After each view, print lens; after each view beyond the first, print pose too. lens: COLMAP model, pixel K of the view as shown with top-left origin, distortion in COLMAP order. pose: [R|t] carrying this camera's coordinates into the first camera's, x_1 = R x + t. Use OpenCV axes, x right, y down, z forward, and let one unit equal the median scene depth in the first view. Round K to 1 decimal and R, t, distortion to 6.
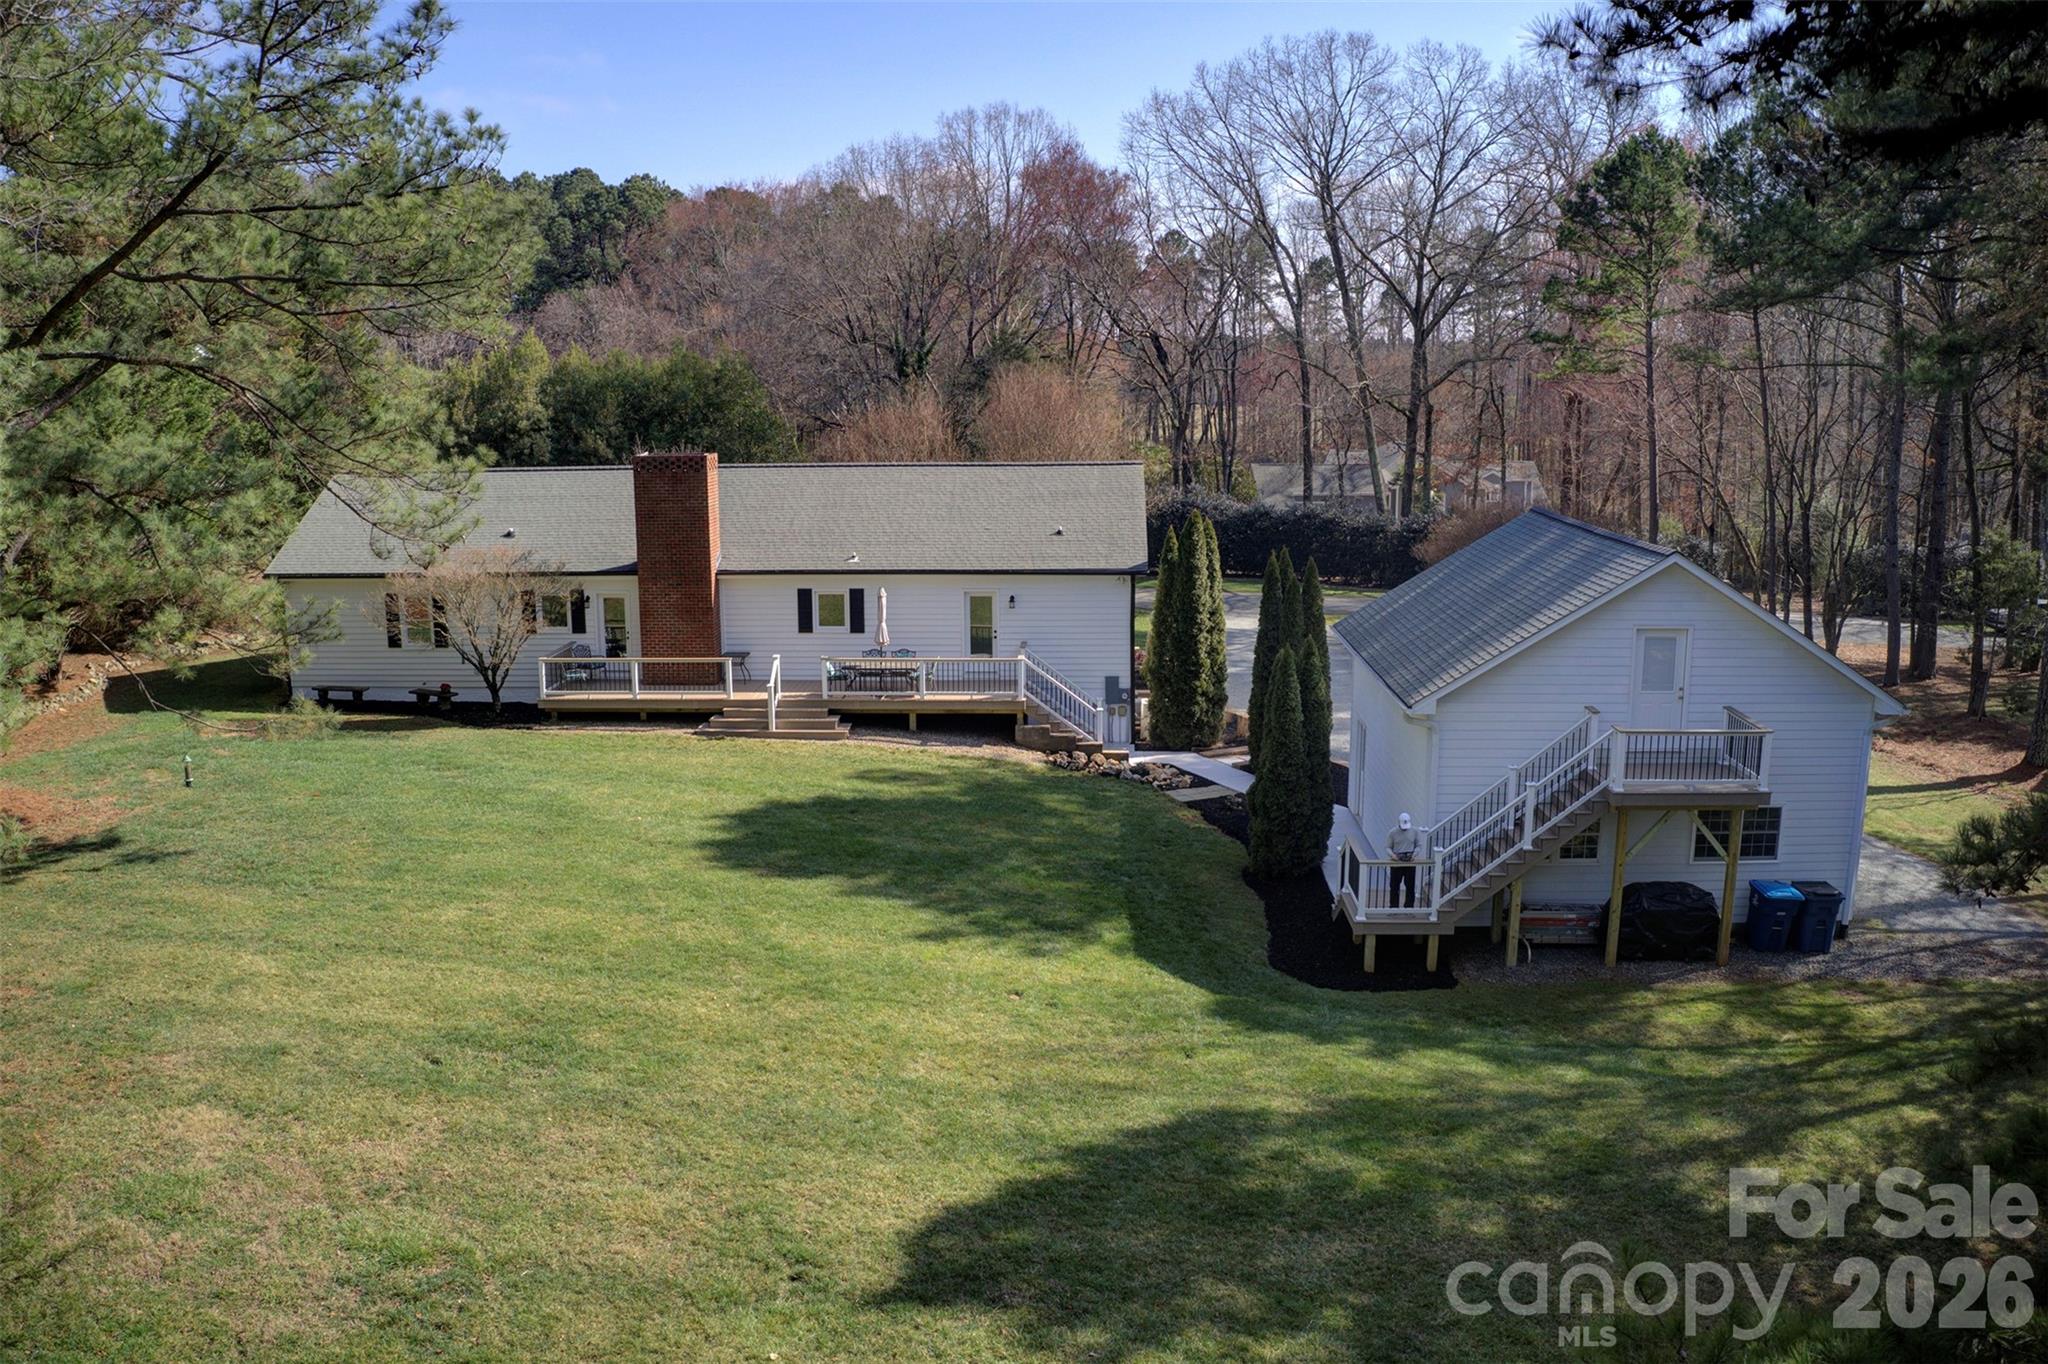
lens RADIAL K [[1591.4, 0, 1026.4], [0, 1591.4, 689.0], [0, 0, 1]] dist [-0.142976, -0.007702]
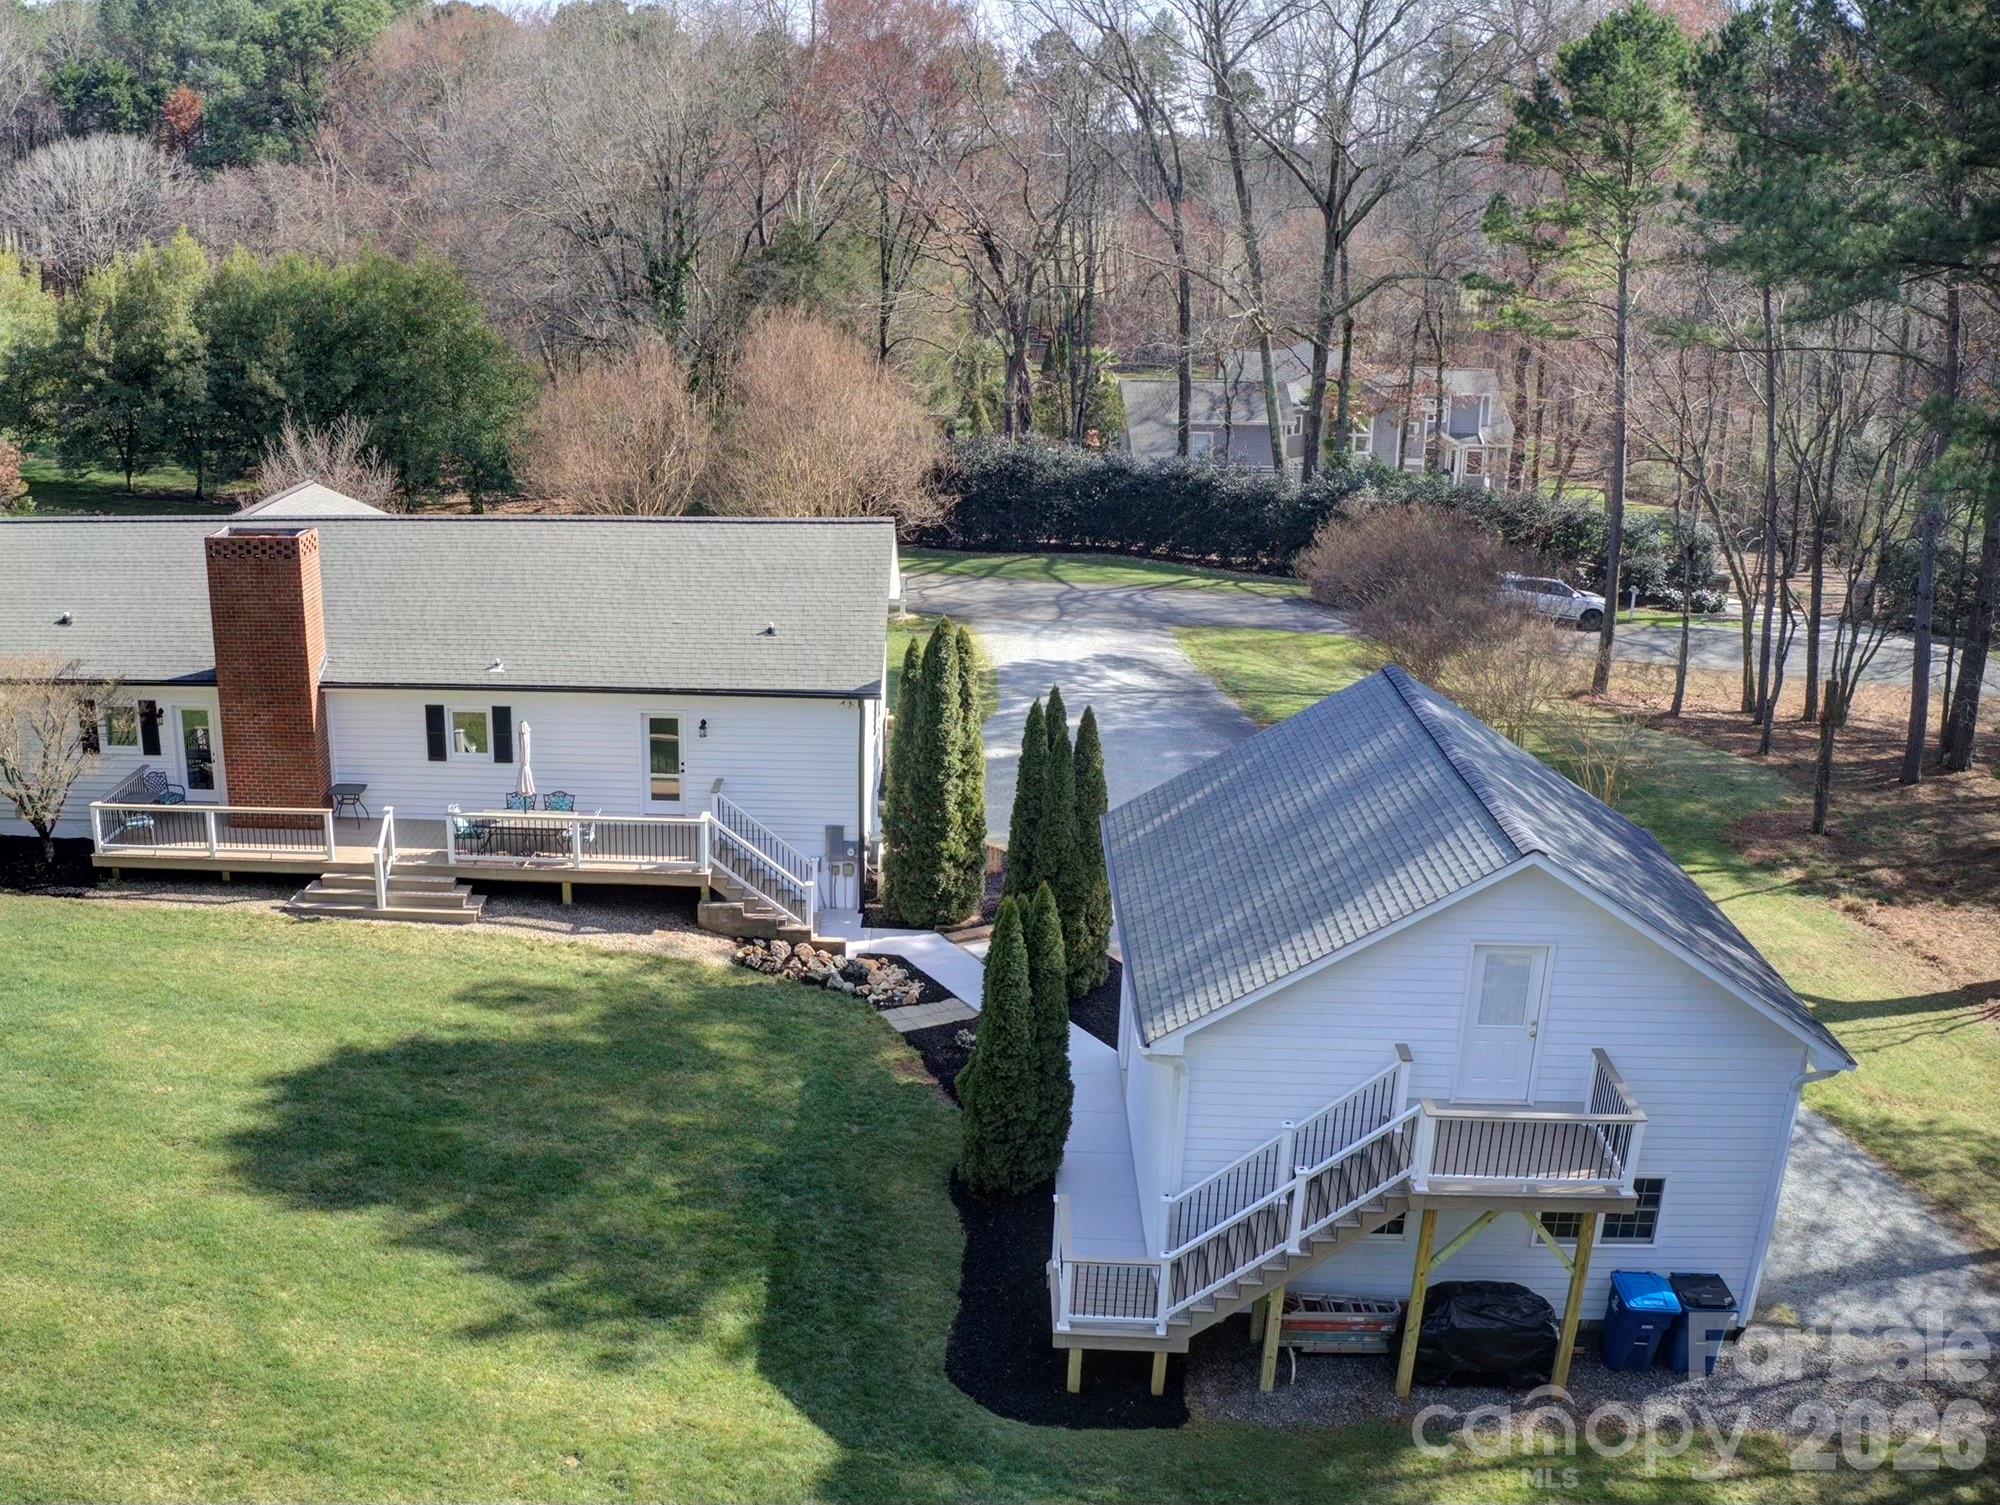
lens RADIAL K [[1942.0, 0, 752.8], [0, 1942.0, 837.8], [0, 0, 1]] dist [-0.157903, 0.000000]
pose [[0.997527, 0.020149, -0.067342, 0.079896], [-0.010264, 0.989520, 0.144029, -0.139525], [0.069538, -0.142981, 0.987280, 0.083747]]
